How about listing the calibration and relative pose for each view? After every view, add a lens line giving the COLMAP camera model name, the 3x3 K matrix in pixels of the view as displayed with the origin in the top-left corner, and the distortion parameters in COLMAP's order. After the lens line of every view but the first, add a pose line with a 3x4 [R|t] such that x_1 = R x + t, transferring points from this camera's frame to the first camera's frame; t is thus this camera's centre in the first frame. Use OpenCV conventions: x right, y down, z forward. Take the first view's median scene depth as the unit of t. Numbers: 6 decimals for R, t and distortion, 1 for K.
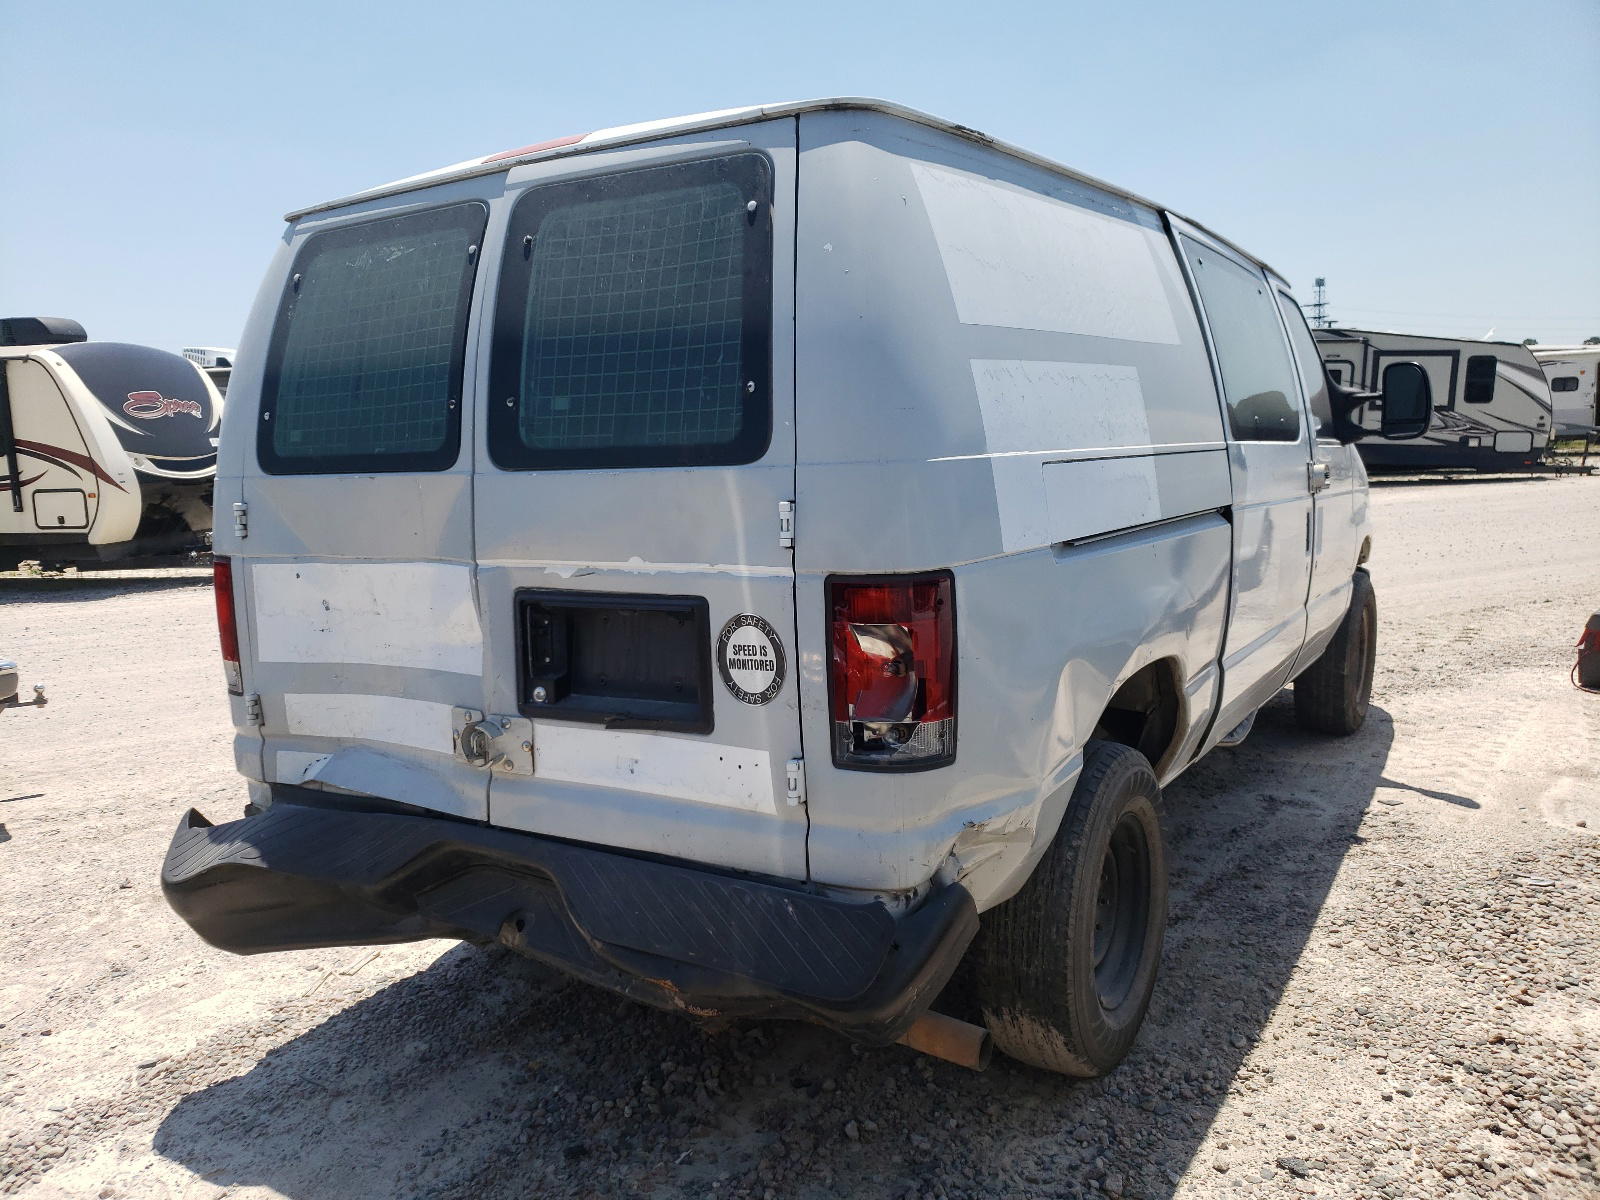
lens RADIAL K [[1251.9, 0, 757.9], [0, 1251.9, 599.9], [0, 0, 1]] dist [0.027388, -0.004774]
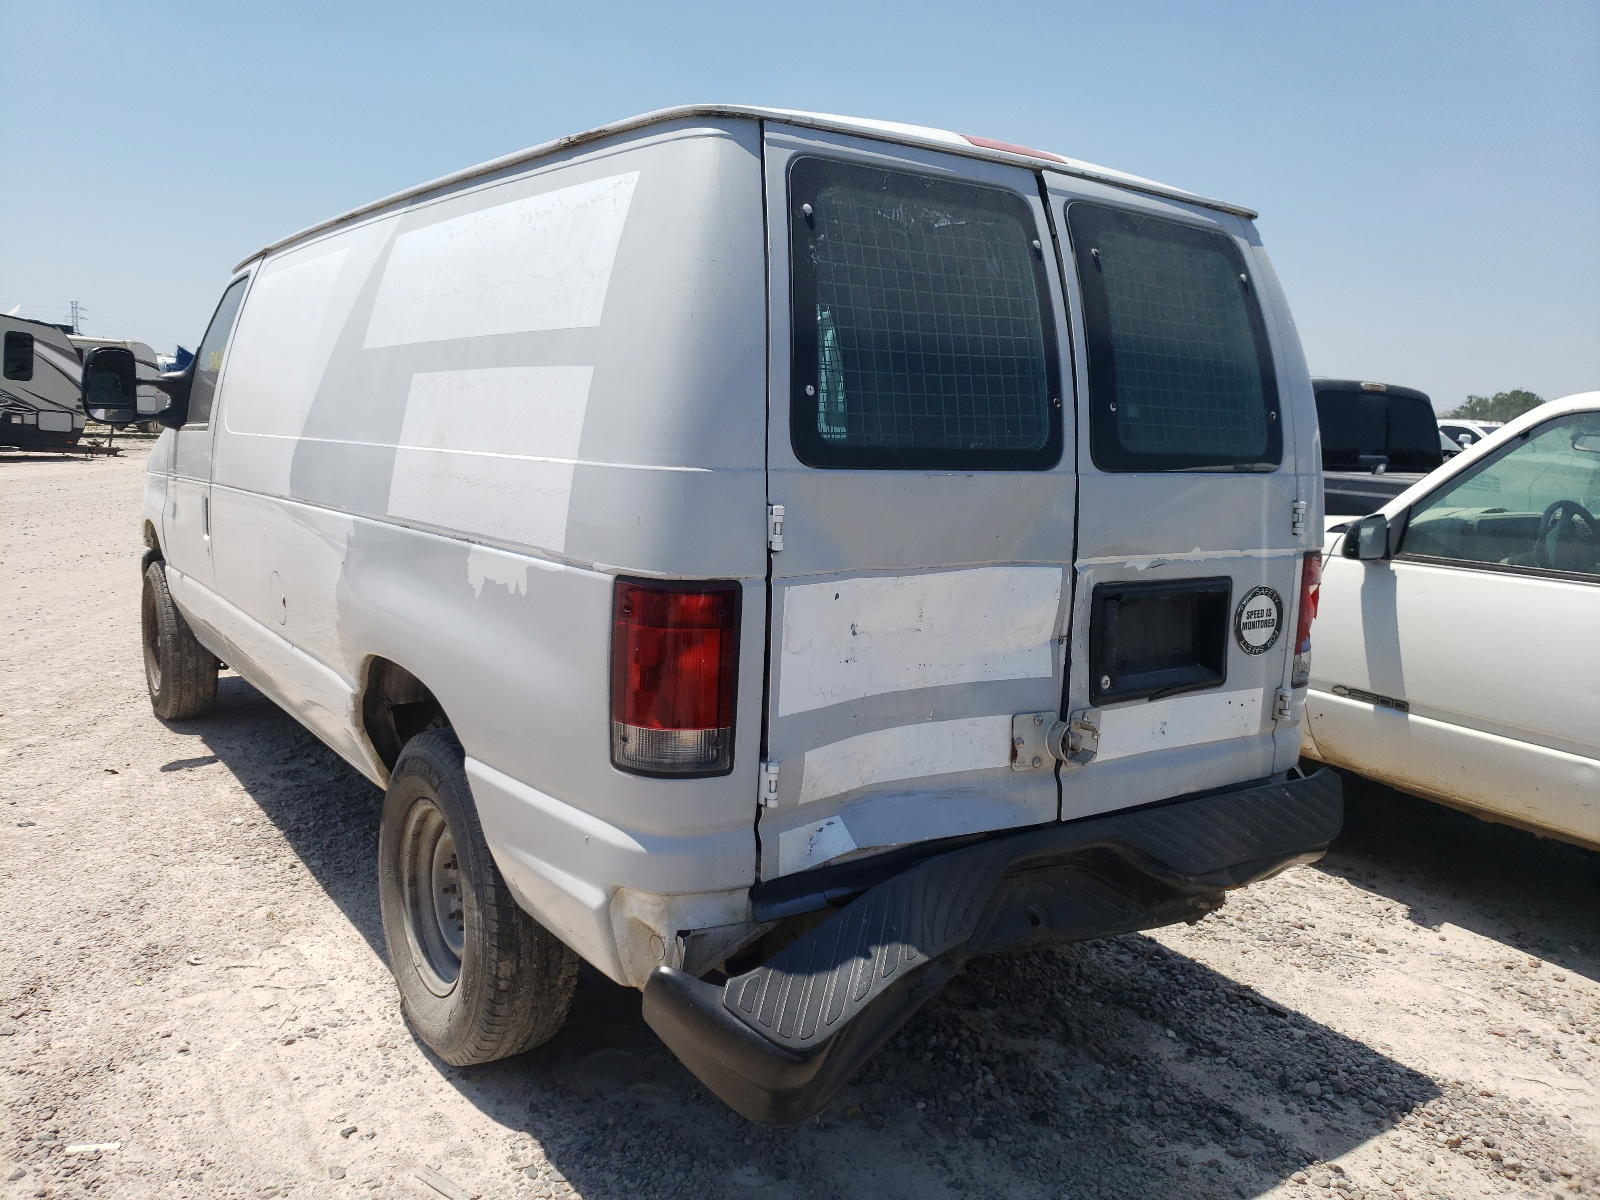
lens RADIAL K [[1251.9, 0, 757.9], [0, 1251.9, 599.9], [0, 0, 1]] dist [0.027388, -0.004774]
pose [[0.392098, -0.080517, 0.916393, -1.123056], [0.063114, 0.996170, 0.060522, -0.069141], [-0.917756, 0.034107, 0.395678, 0.749676]]
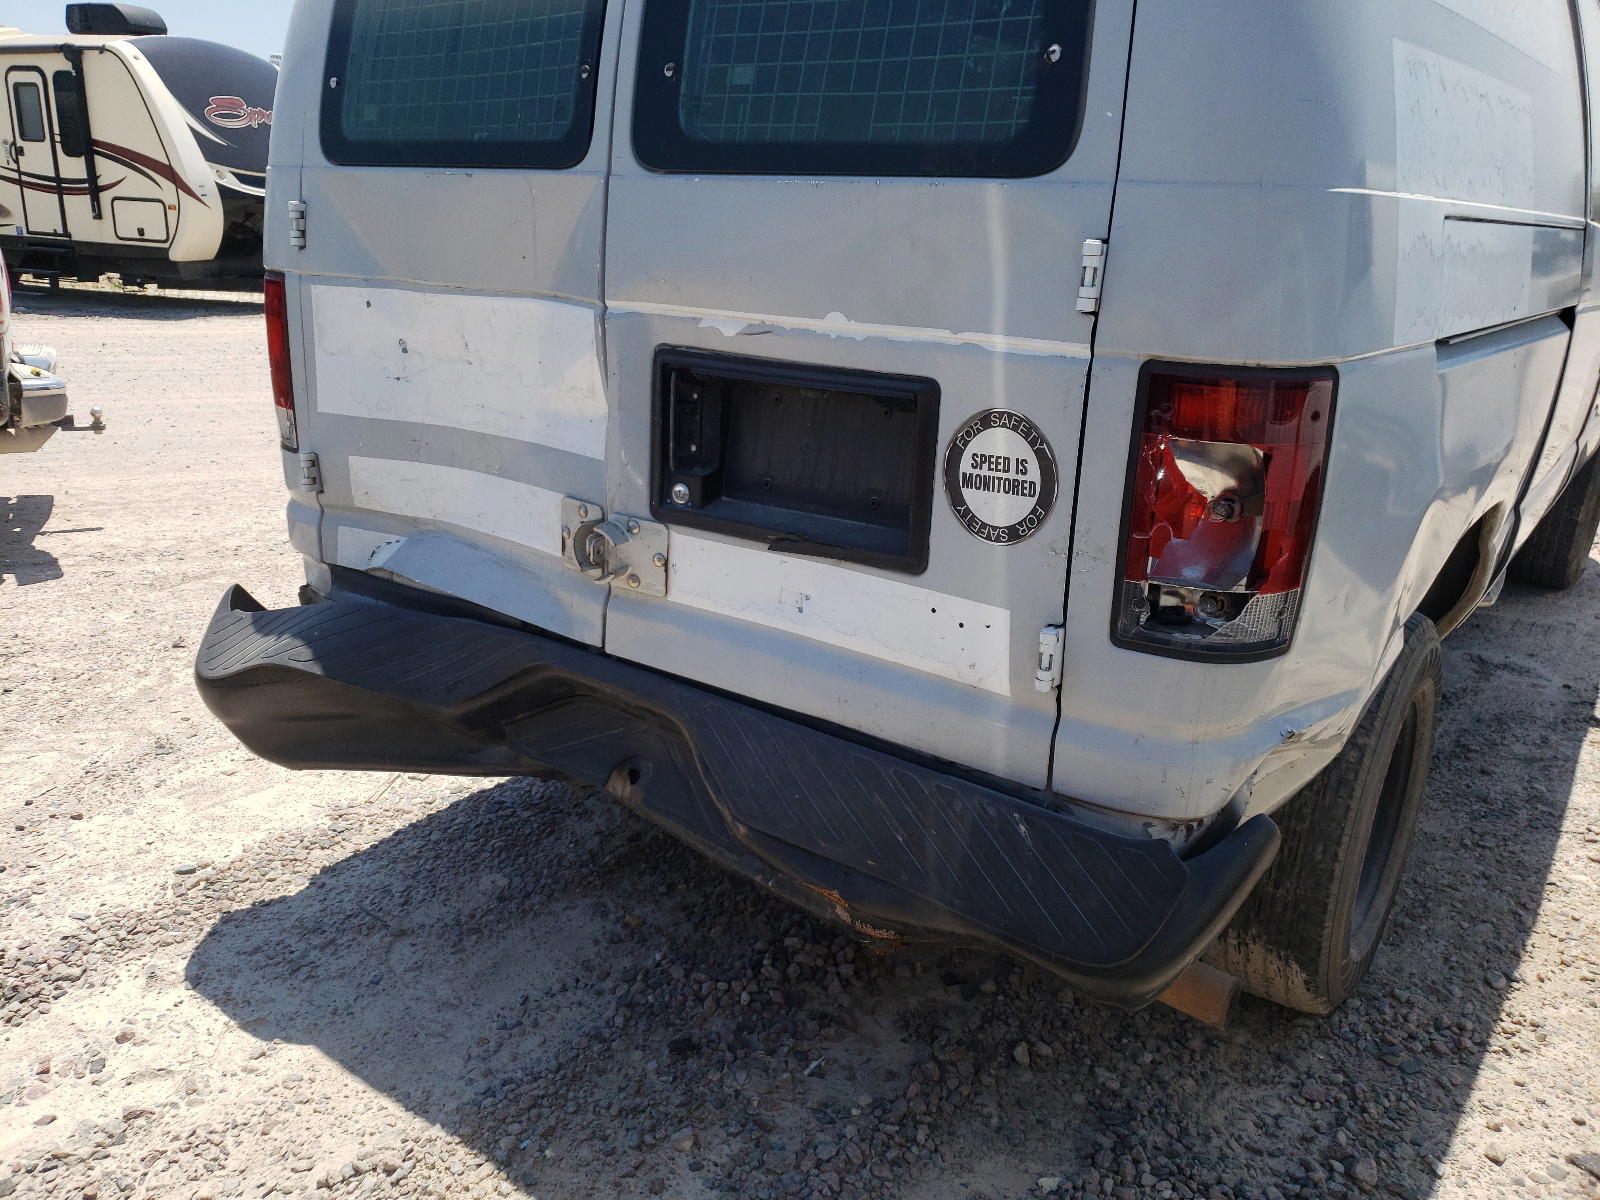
lens RADIAL K [[1215.7, 0, 772.0], [0, 1215.7, 574.0], [0, 0, 1]] dist [0.071348, -0.105159]
pose [[0.995589, 0.086108, -0.037243, -0.078842], [-0.078857, 0.983129, 0.165042, -0.000548], [0.050826, -0.161377, 0.985583, 0.250538]]
